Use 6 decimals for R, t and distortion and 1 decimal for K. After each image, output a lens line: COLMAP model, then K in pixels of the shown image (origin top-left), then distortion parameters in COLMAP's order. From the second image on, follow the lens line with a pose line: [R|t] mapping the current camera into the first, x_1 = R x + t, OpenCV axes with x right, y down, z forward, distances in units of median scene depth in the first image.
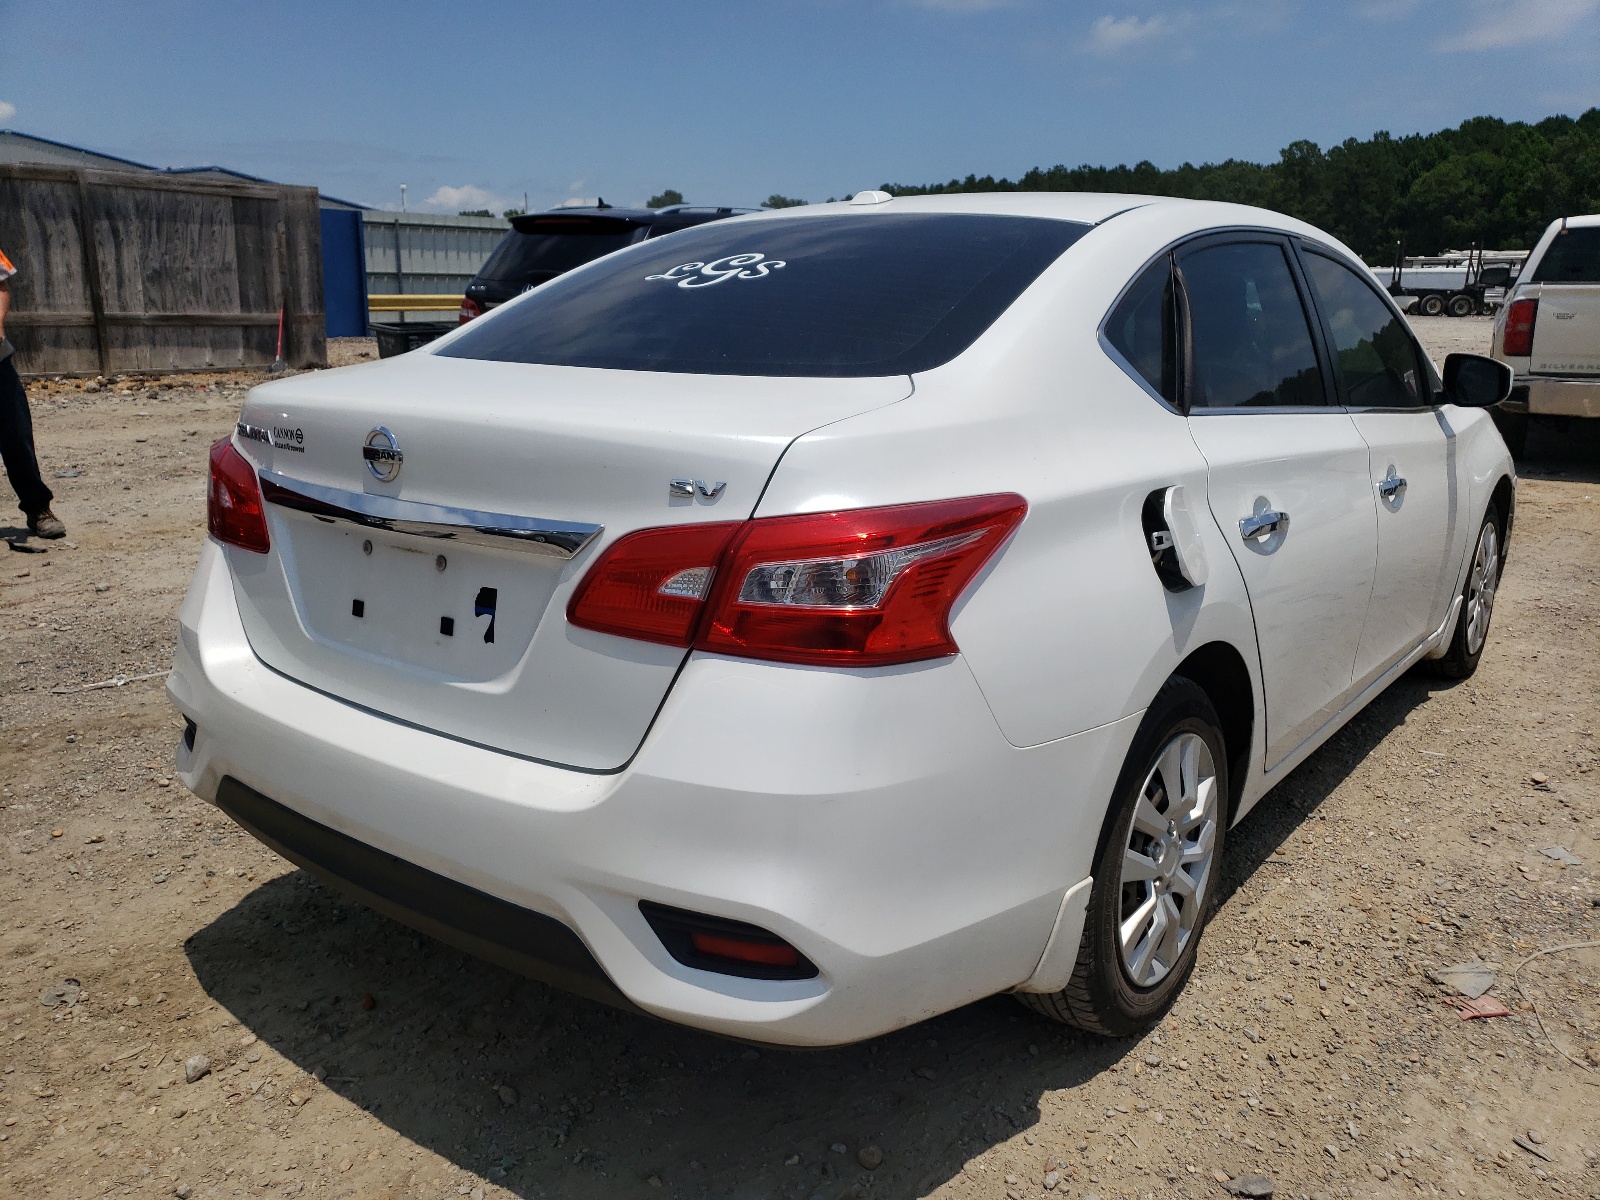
lens RADIAL K [[1252.8, 0, 780.9], [0, 1252.8, 597.6], [0, 0, 1]] dist [-0.001040, 0.002913]
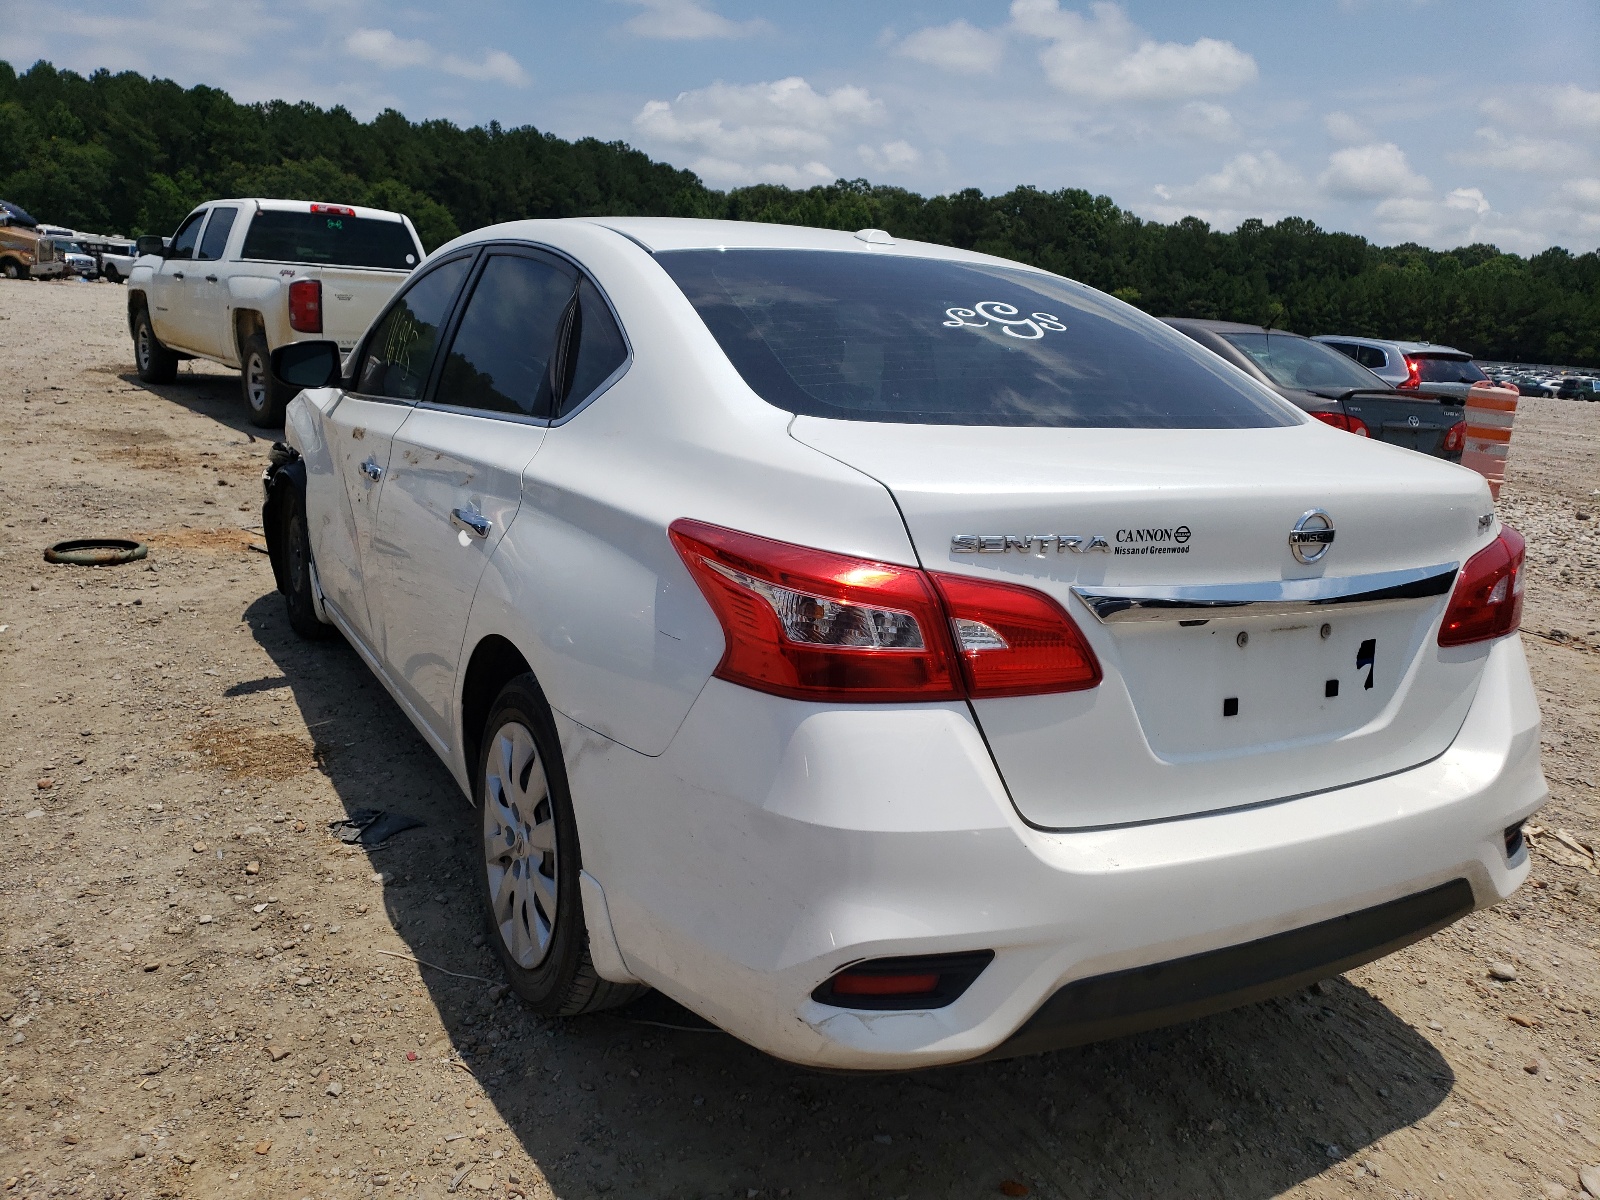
lens RADIAL K [[1252.8, 0, 780.9], [0, 1252.8, 597.6], [0, 0, 1]] dist [-0.001040, 0.002913]
pose [[0.396181, -0.188479, 0.898619, -1.290581], [0.153558, 0.978521, 0.137538, -0.250361], [-0.905241, 0.083500, 0.416614, 0.906079]]
